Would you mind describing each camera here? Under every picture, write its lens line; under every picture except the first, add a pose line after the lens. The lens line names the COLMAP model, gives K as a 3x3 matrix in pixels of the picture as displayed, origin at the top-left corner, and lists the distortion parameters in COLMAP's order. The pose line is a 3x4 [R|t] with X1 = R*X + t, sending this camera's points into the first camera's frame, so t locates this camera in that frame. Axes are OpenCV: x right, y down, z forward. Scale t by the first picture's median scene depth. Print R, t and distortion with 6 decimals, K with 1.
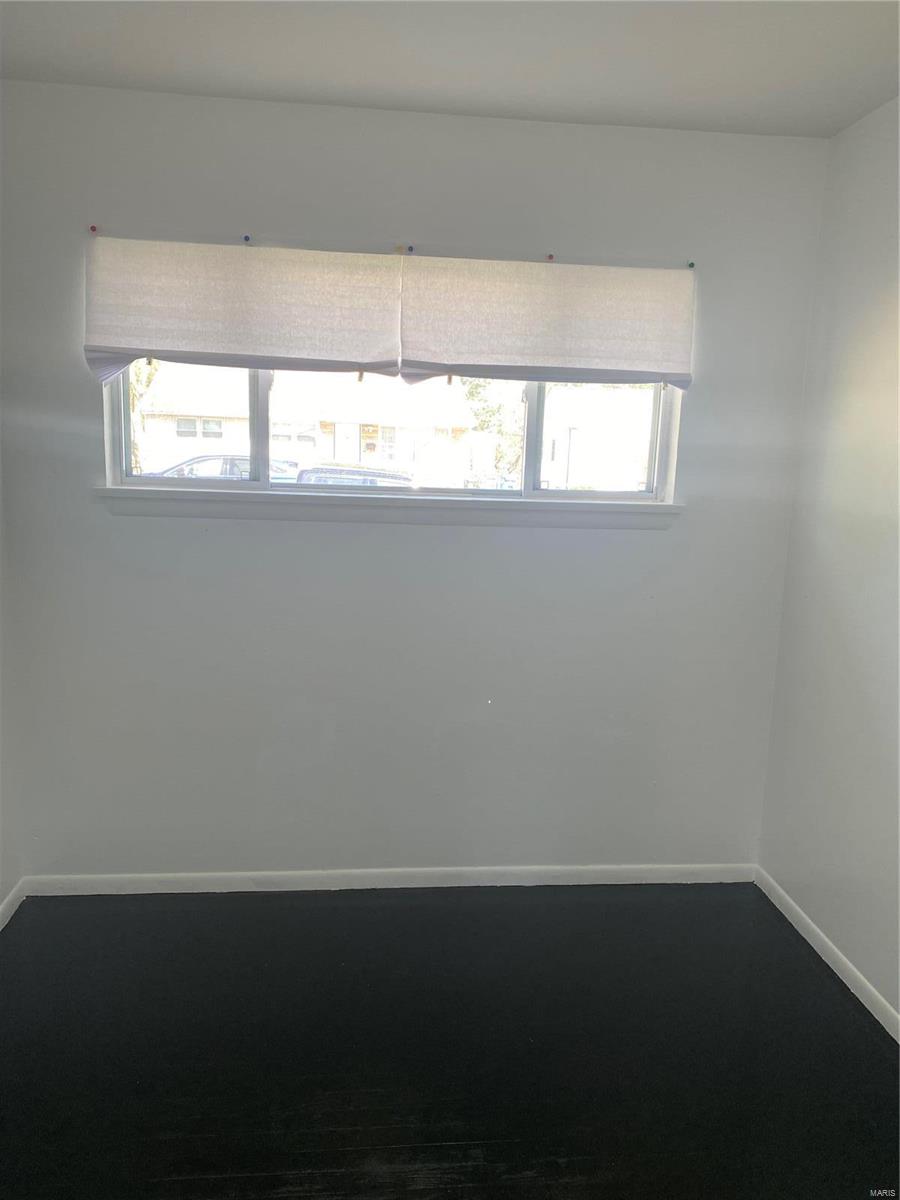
lens RADIAL K [[920.9, 0, 458.0], [0, 920.9, 600.1], [0, 0, 1]] dist [0.068985, -0.042838]
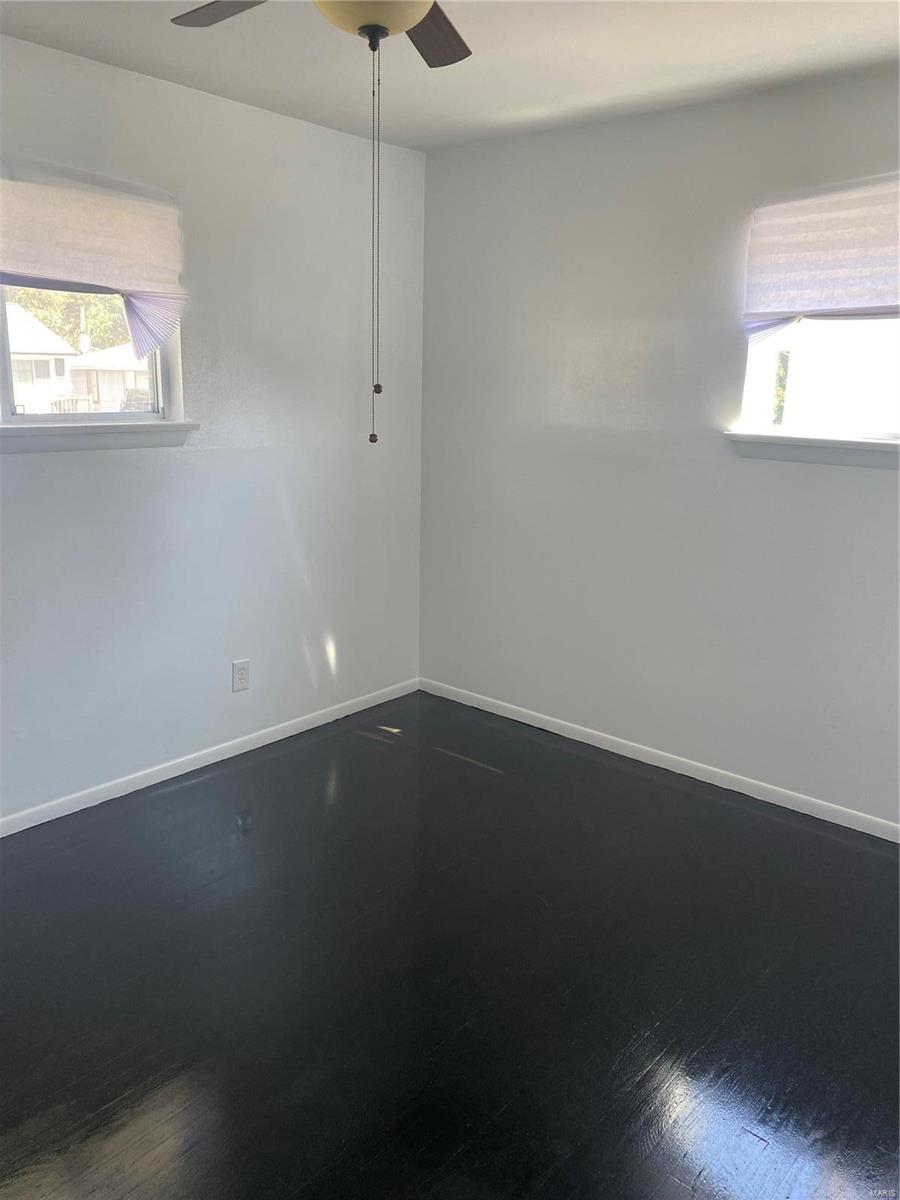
lens RADIAL K [[920.9, 0, 458.0], [0, 920.9, 600.1], [0, 0, 1]] dist [0.068985, -0.042838]
pose [[0.731265, -0.182904, 0.657113, -0.287204], [0.124888, 0.982994, 0.134631, -0.004688], [-0.670563, -0.016385, 0.741672, -0.033833]]
